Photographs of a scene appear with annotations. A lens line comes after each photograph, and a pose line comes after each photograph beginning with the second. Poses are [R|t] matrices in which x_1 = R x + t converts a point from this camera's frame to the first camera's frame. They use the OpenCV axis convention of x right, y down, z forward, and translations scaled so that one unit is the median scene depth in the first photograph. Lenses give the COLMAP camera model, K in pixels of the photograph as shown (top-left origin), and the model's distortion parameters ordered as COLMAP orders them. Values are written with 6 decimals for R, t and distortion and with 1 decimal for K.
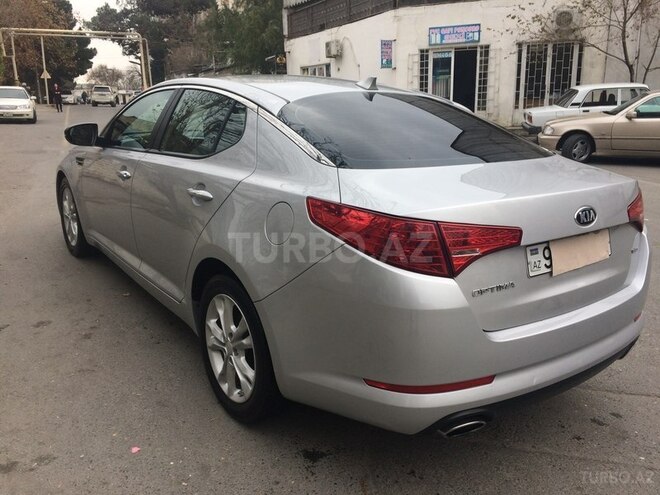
lens RADIAL K [[555.1, 0, 330.0], [0, 555.1, 247.5], [0, 0, 1]] dist [0.008581, 0.002799]
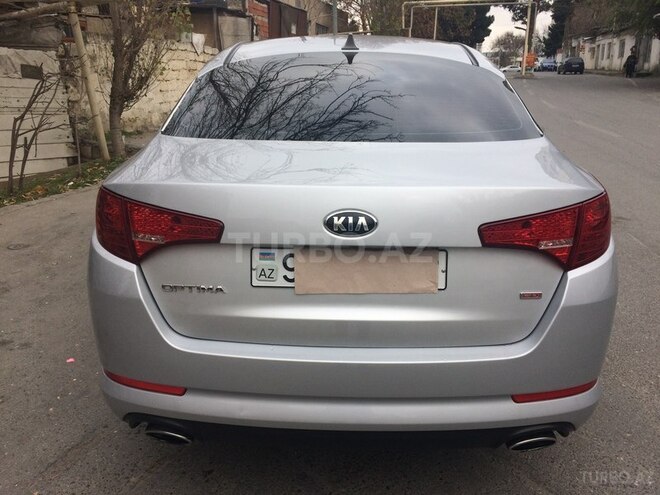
lens RADIAL K [[555.1, 0, 330.0], [0, 555.1, 247.5], [0, 0, 1]] dist [0.008581, 0.002799]
pose [[0.796991, 0.180558, -0.576371, 0.846474], [-0.148850, 0.983555, 0.102289, -0.093140], [0.585362, 0.004270, 0.810761, 0.402401]]
